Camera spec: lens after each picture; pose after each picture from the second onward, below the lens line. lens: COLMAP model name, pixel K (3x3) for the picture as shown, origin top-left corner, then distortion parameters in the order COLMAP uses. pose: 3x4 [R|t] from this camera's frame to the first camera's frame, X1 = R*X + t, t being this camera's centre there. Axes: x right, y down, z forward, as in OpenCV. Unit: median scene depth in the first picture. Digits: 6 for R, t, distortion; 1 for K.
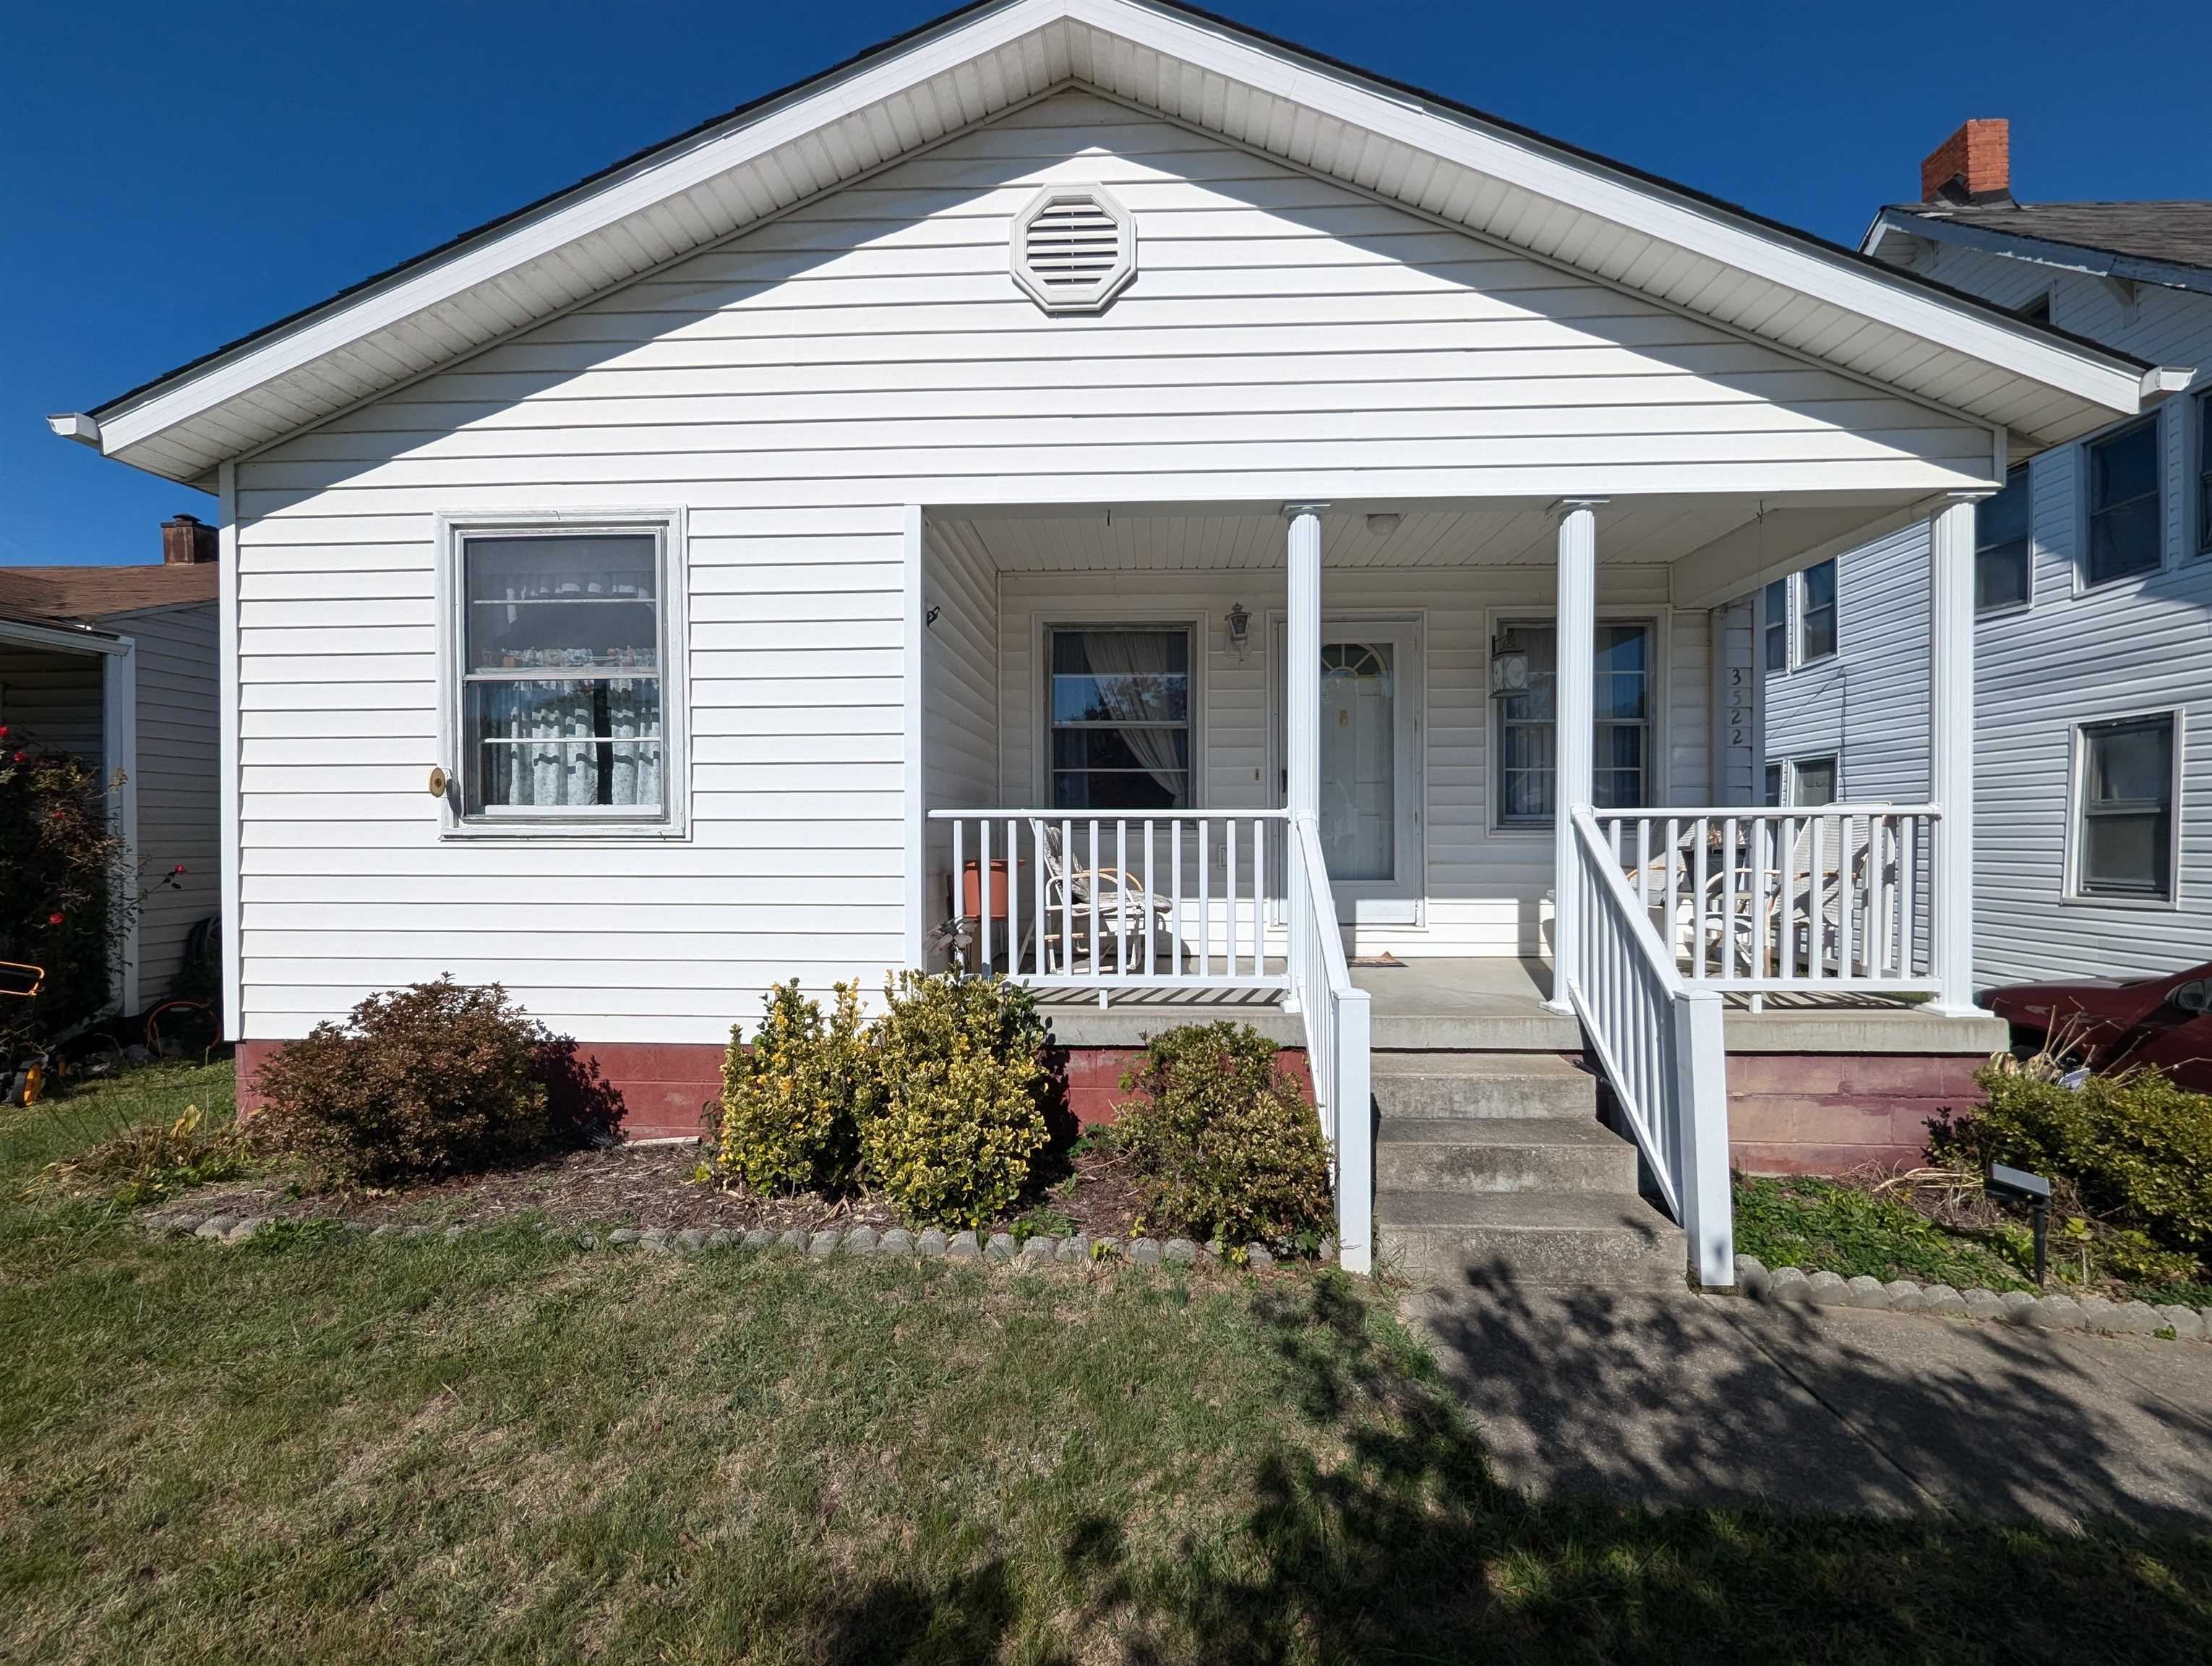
lens RADIAL K [[910.8, 0, 1106.0], [0, 910.8, 833.0], [0, 0, 1]] dist [-0.001727, -0.000725]
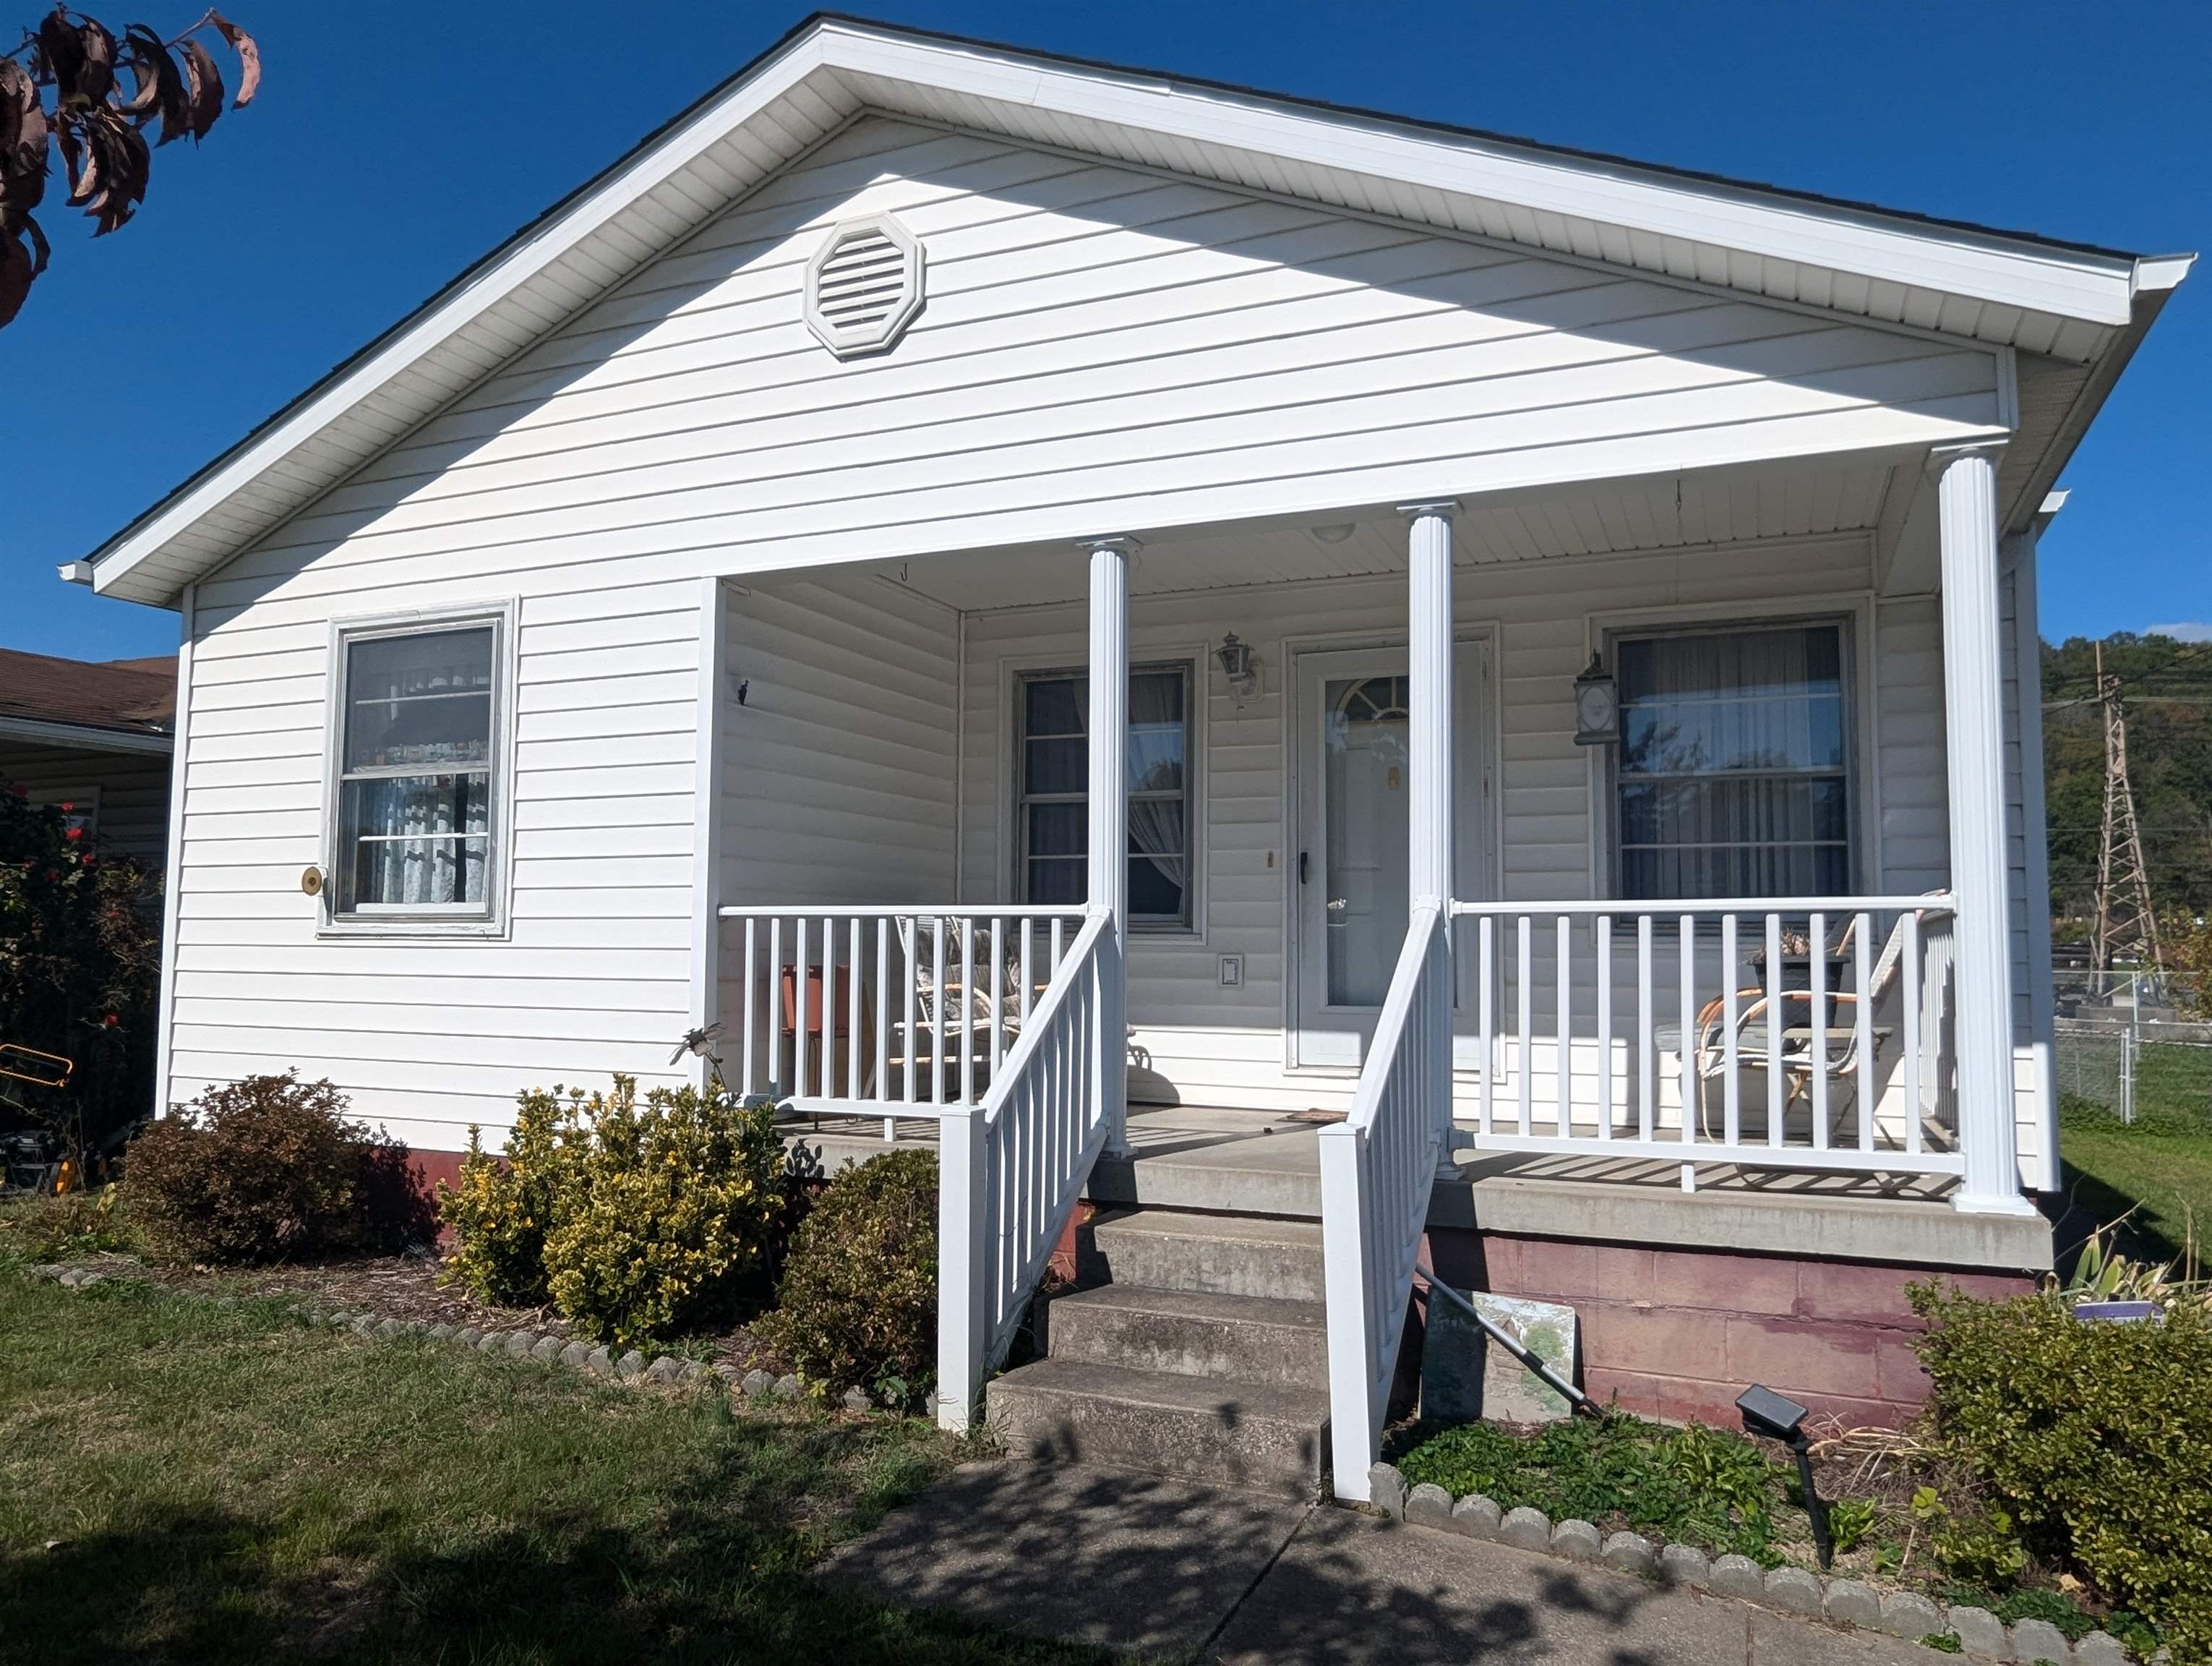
lens RADIAL K [[1473.2, 0, 1111.8], [0, 1473.2, 825.1], [0, 0, 1]] dist [-0.005032, -0.001792]
pose [[0.938318, -0.021974, -0.345073, 0.682638], [-0.007173, 0.996527, -0.082964, 0.012183], [0.345698, 0.080322, 0.934902, -0.237825]]
